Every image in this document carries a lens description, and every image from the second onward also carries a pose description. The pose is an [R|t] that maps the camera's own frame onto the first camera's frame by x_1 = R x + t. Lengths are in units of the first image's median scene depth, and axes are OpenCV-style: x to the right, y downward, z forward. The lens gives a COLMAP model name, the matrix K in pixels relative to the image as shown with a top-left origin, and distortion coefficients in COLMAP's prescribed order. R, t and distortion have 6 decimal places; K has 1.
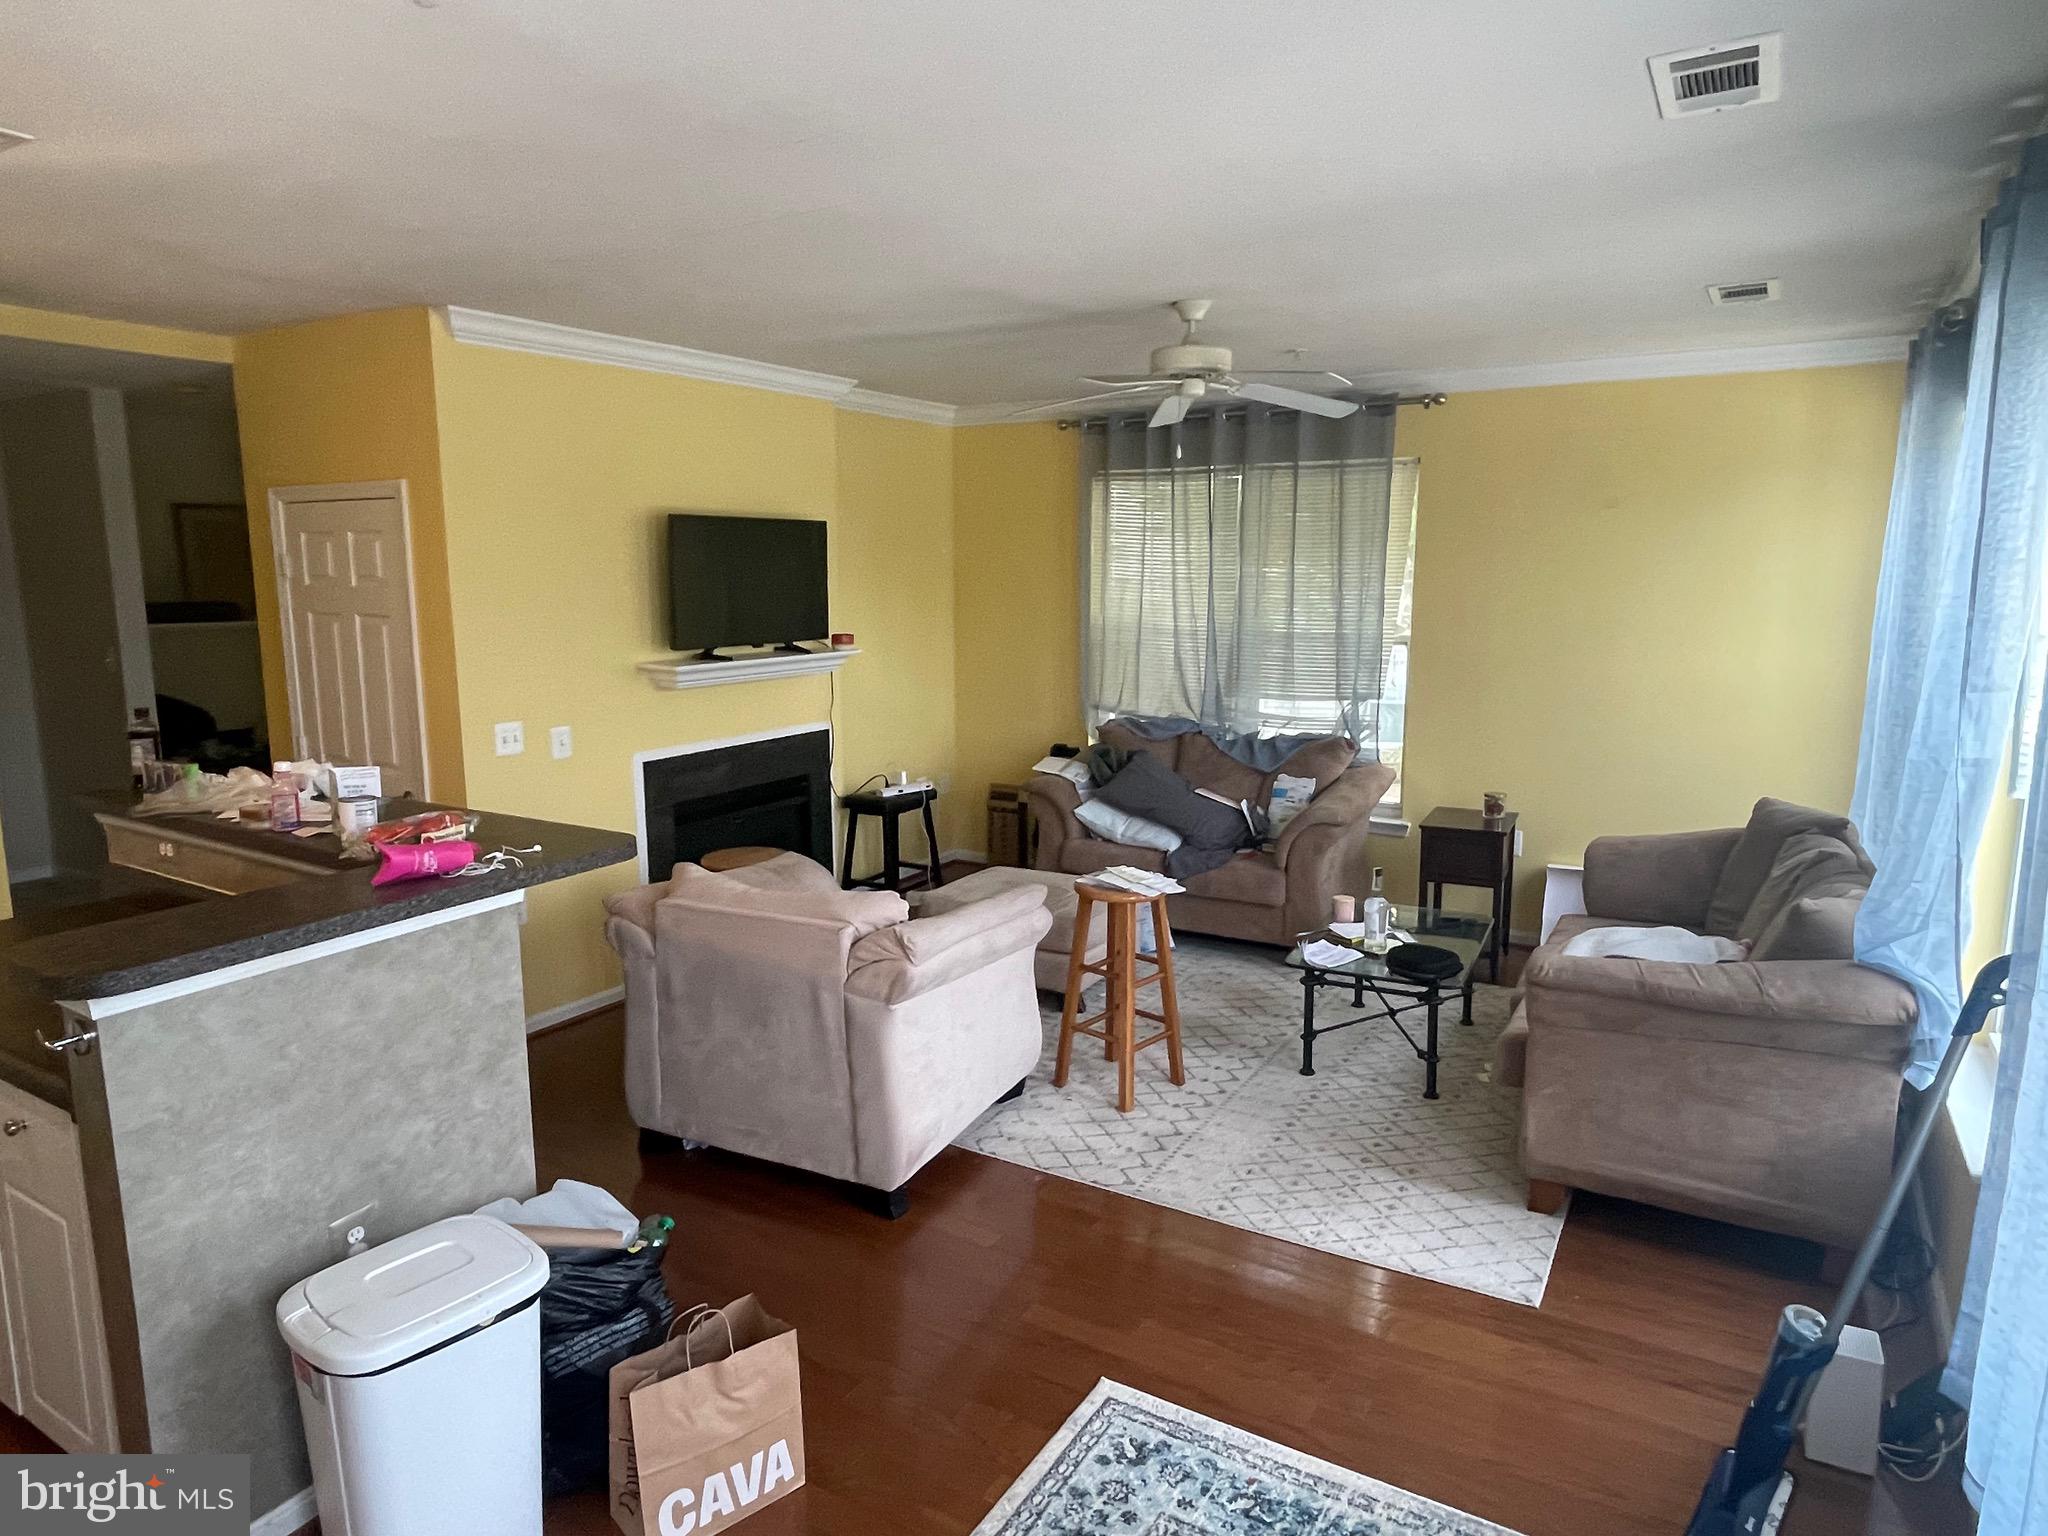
lens RADIAL K [[1233.2, 0, 1027.9], [0, 1233.2, 761.4], [0, 0, 1]] dist [0.009950, -0.016831]
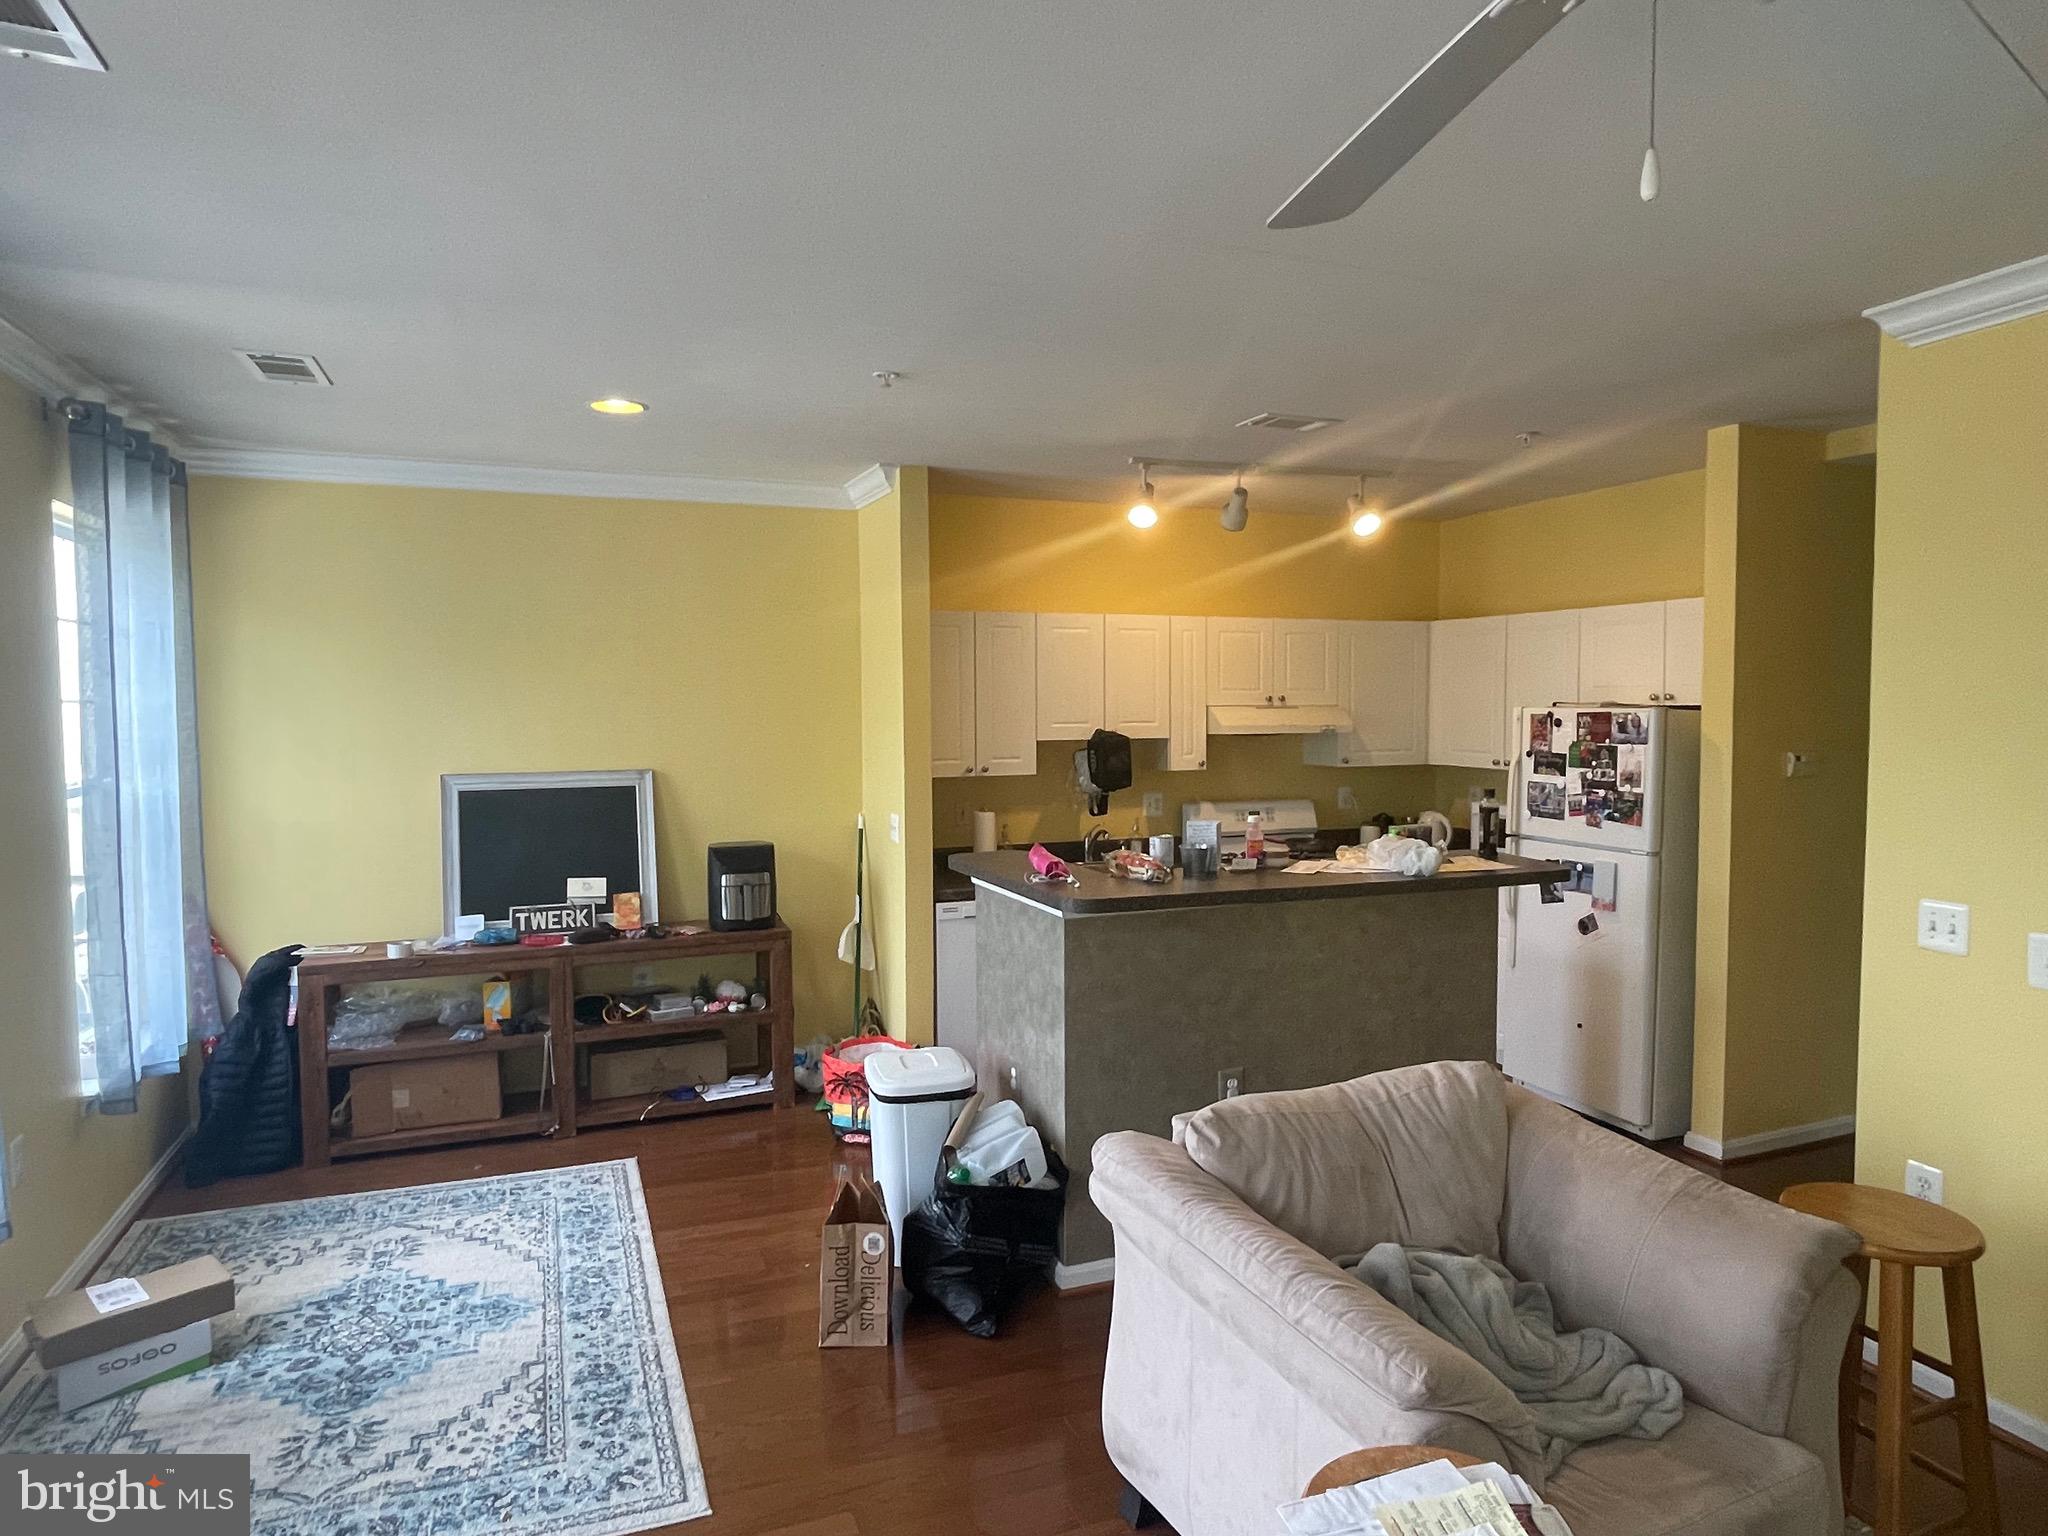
lens RADIAL K [[1233.2, 0, 1027.9], [0, 1233.2, 761.4], [0, 0, 1]] dist [0.009950, -0.016831]
pose [[-0.604198, 0.044802, -0.795574, 0.310760], [-0.119937, 0.981930, 0.146383, -0.113872], [0.787756, 0.183863, -0.587907, 0.794992]]
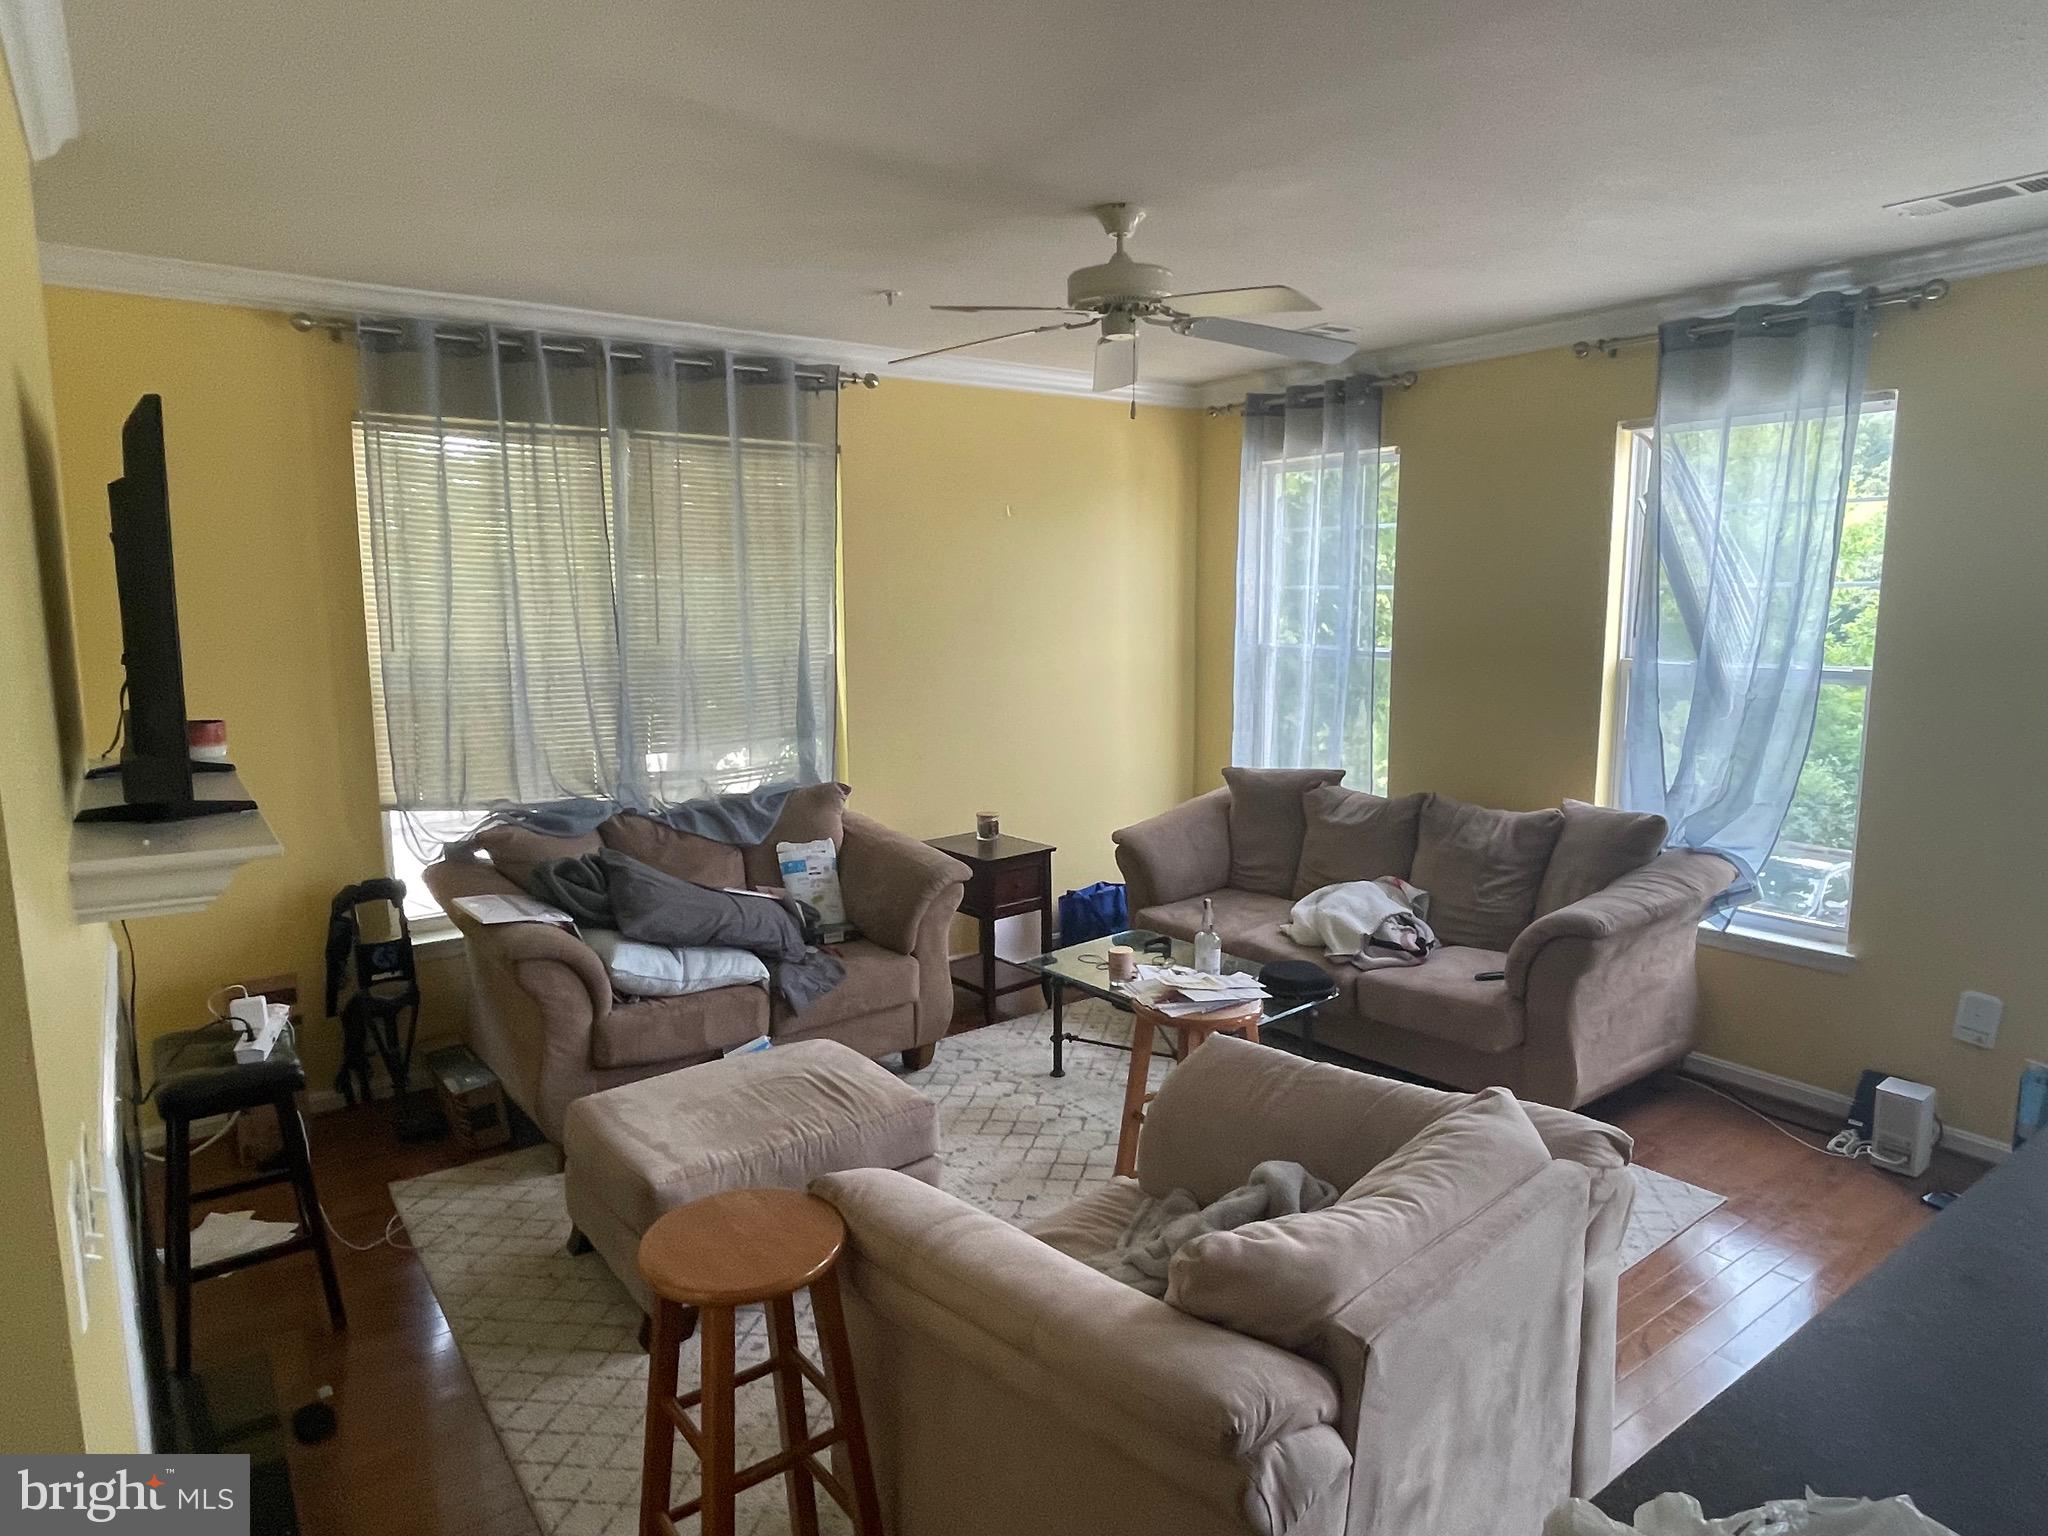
lens RADIAL K [[1233.2, 0, 1027.9], [0, 1233.2, 761.4], [0, 0, 1]] dist [0.009950, -0.016831]
pose [[0.379060, -0.135046, 0.915465, -0.451968], [0.151424, 0.985011, 0.082606, -0.083777], [-0.912899, 0.107311, 0.393828, 0.589117]]
